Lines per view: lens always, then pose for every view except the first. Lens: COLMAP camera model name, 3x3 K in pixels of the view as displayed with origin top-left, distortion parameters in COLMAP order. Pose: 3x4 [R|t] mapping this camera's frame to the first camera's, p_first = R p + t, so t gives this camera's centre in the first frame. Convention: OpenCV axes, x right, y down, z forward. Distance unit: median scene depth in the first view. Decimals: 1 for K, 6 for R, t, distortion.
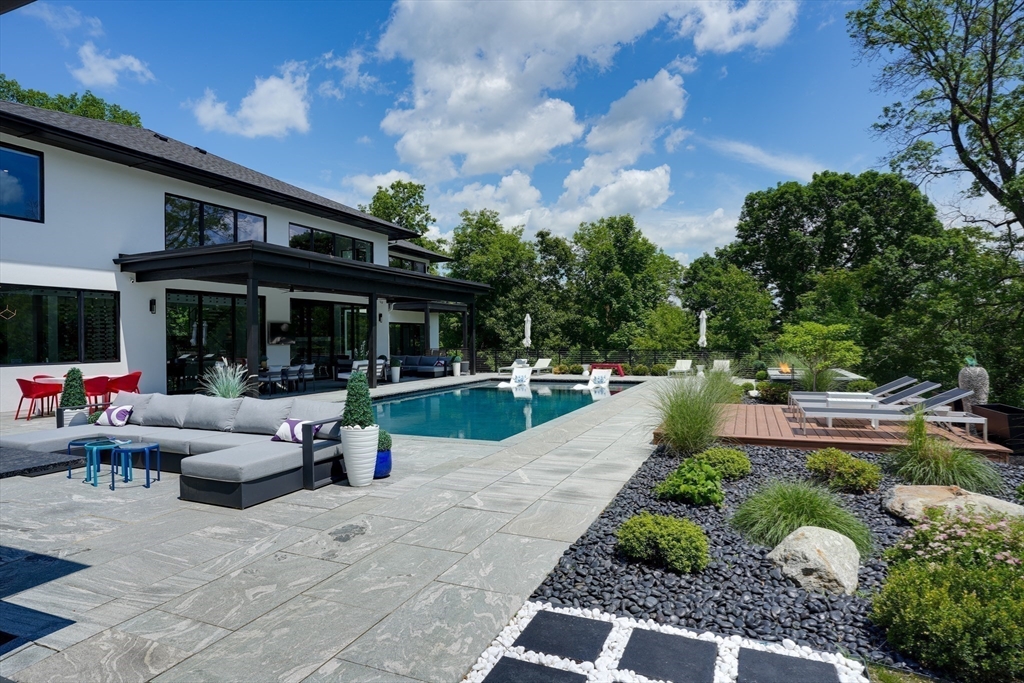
lens RADIAL K [[575.0, 0, 506.1], [0, 575.0, 342.9], [0, 0, 1]] dist [-0.028352, 0.002555]
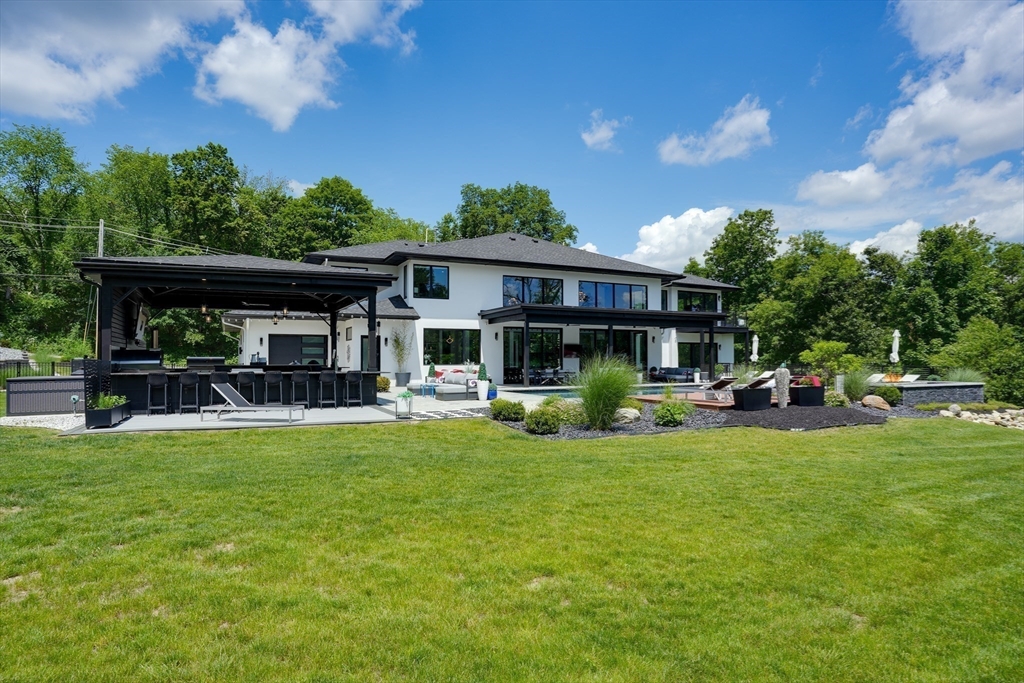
lens RADIAL K [[575.0, 0, 506.1], [0, 575.0, 342.9], [0, 0, 1]] dist [-0.028352, 0.002555]
pose [[0.760513, -0.006364, -0.649292, 0.280964], [-0.012482, 0.999624, -0.024417, 0.001911], [0.649203, 0.026674, 0.760147, -0.190599]]
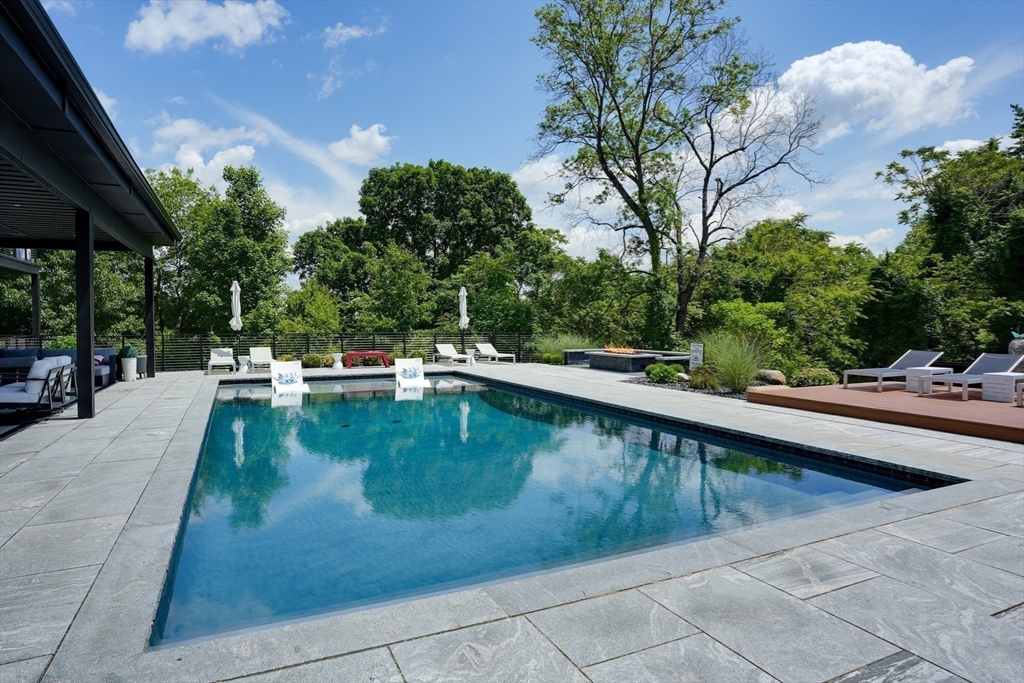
lens RADIAL K [[613.8, 0, 470.3], [0, 613.8, 300.2], [0, 0, 1]] dist [-0.002327, 0.000359]
pose [[0.709904, 0.020794, 0.703991, -0.184634], [0.015172, 0.998881, -0.044804, 0.005012], [-0.704135, 0.042488, 0.708794, 0.188018]]
